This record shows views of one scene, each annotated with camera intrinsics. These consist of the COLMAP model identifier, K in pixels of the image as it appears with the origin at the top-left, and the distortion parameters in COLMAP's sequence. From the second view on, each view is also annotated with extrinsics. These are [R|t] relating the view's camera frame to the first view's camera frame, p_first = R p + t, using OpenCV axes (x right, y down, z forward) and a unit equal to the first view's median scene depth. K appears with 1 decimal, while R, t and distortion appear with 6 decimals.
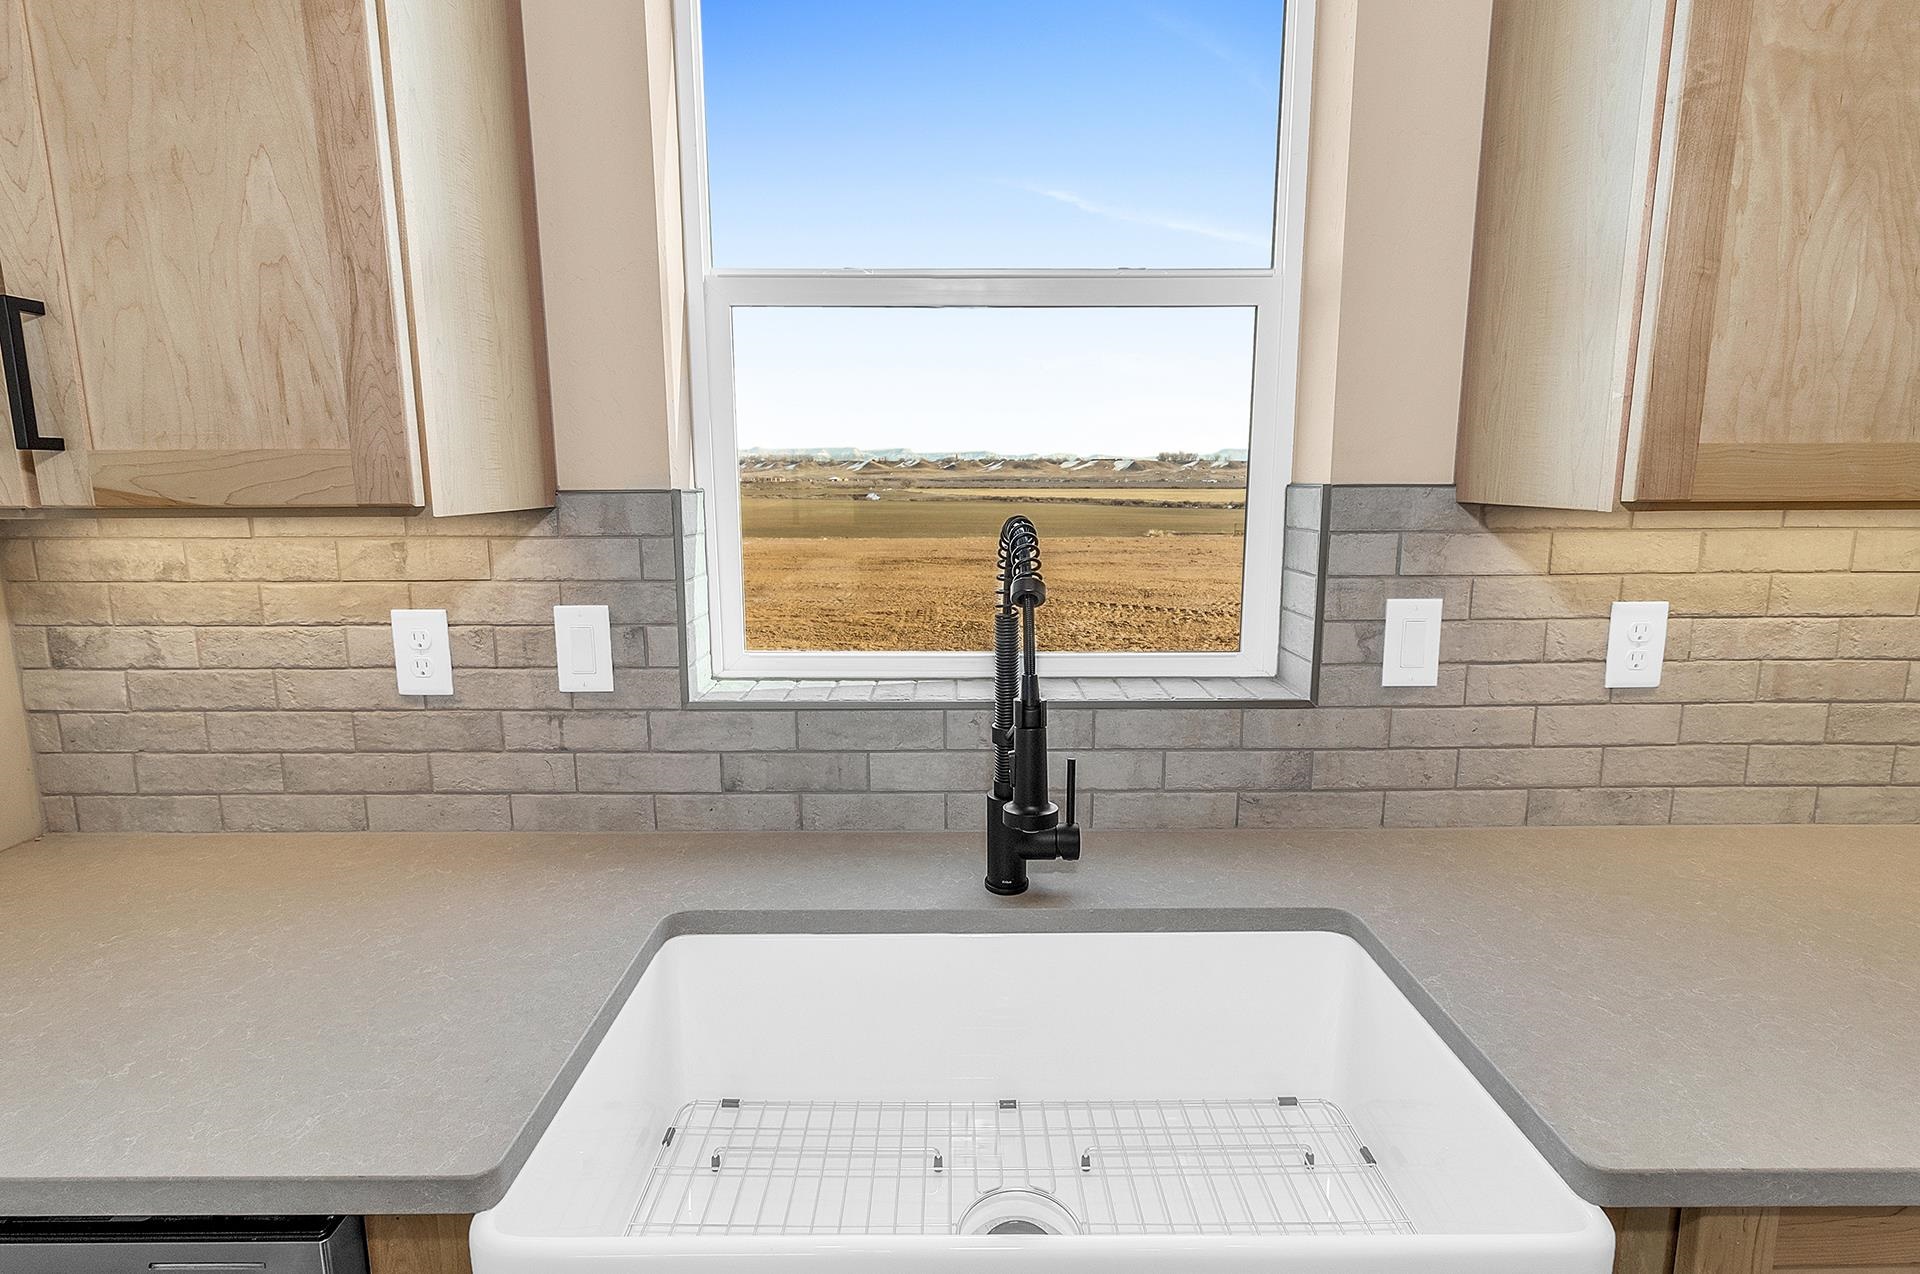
lens RADIAL K [[907.3, 0, 954.3], [0, 907.3, 618.1], [0, 0, 1]] dist [0.000250, 0.000829]
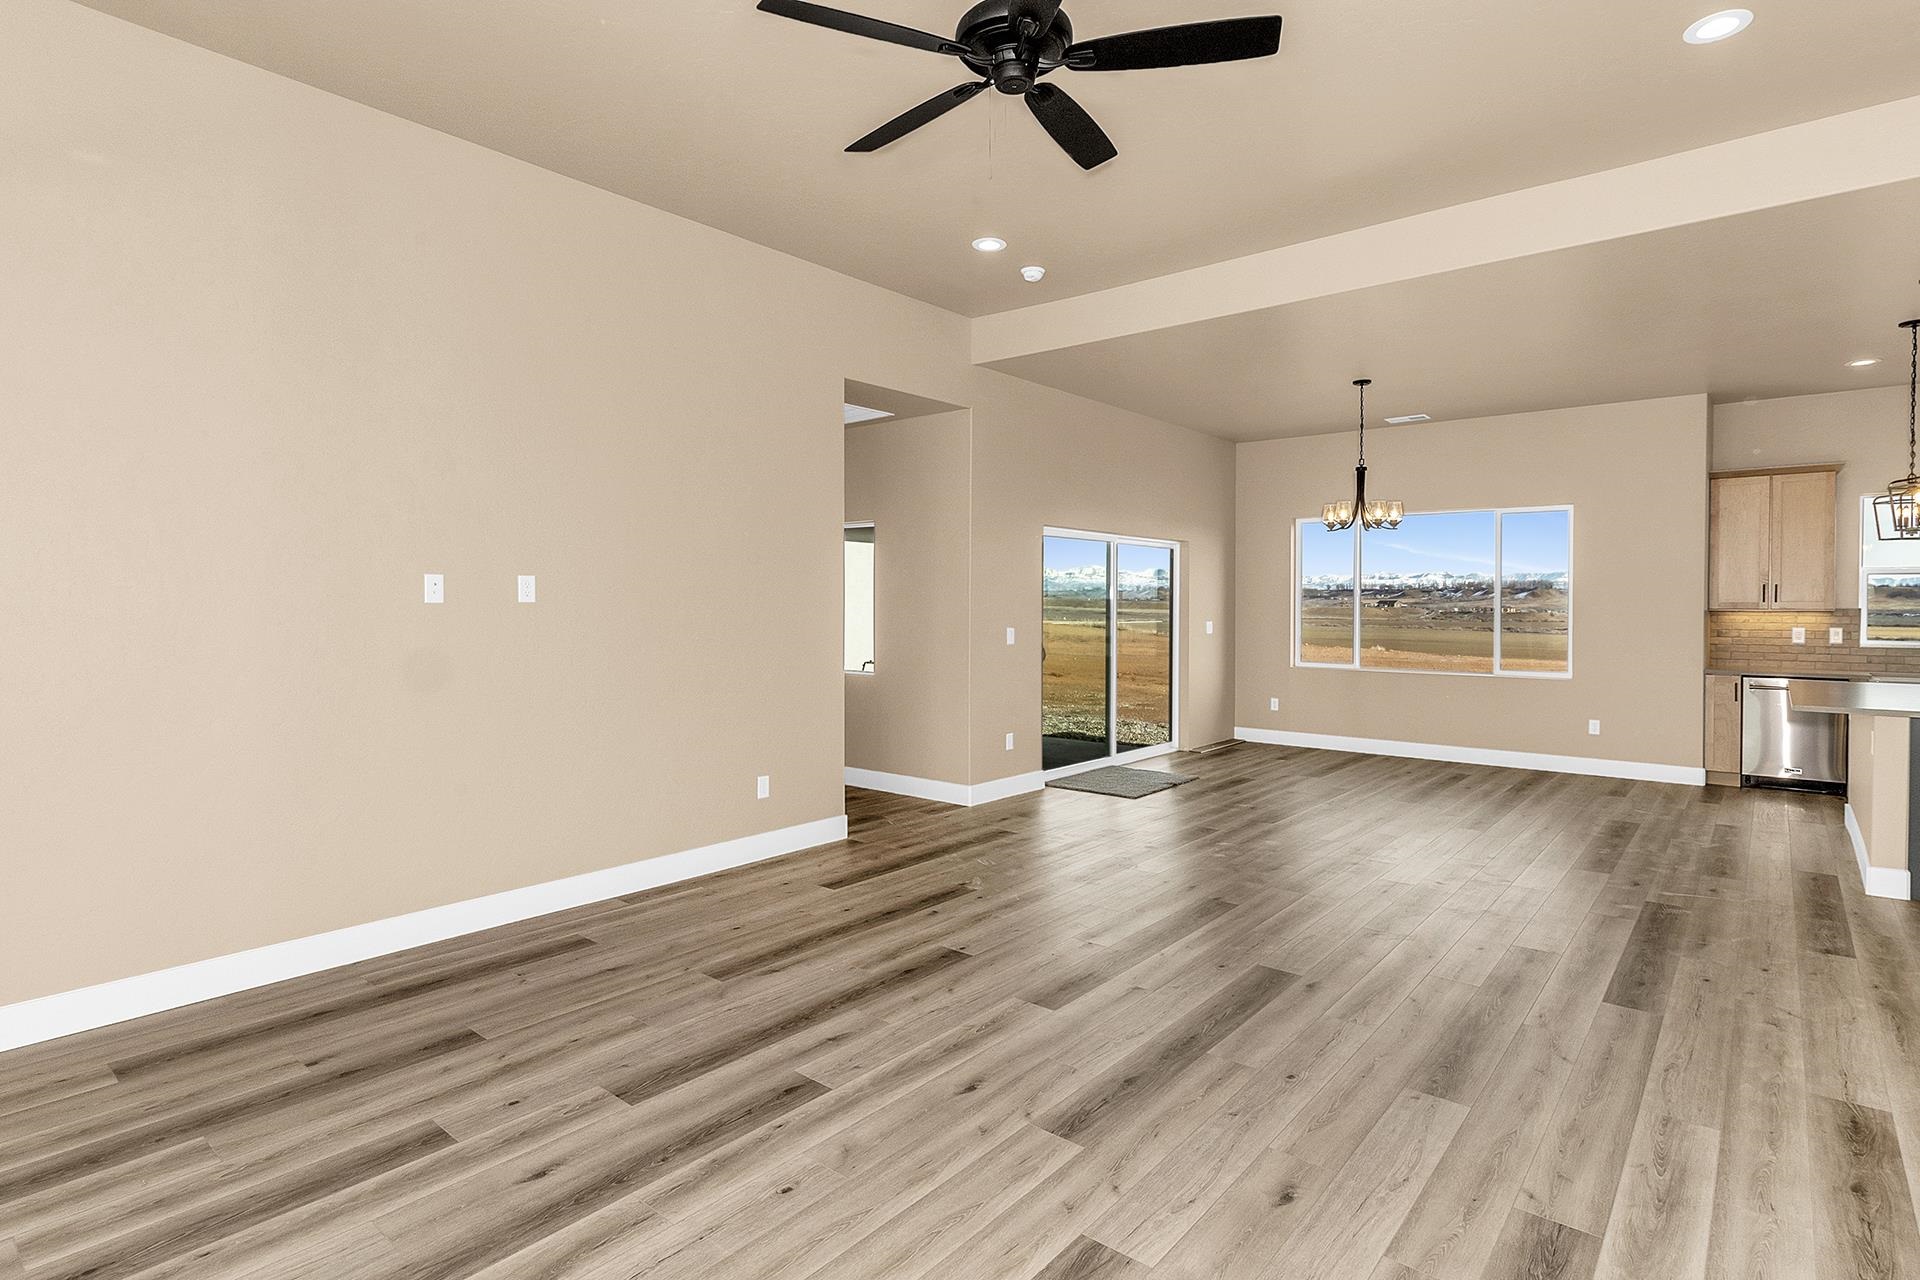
lens RADIAL K [[976.6, 0, 965.8], [0, 976.6, 616.7], [0, 0, 1]] dist [-0.000883, -0.000857]
pose [[0.769254, 0.015690, -0.638750, -0.696544], [-0.106427, 0.988879, -0.103881, 1.121980], [0.630017, 0.147892, 0.762369, -7.060319]]
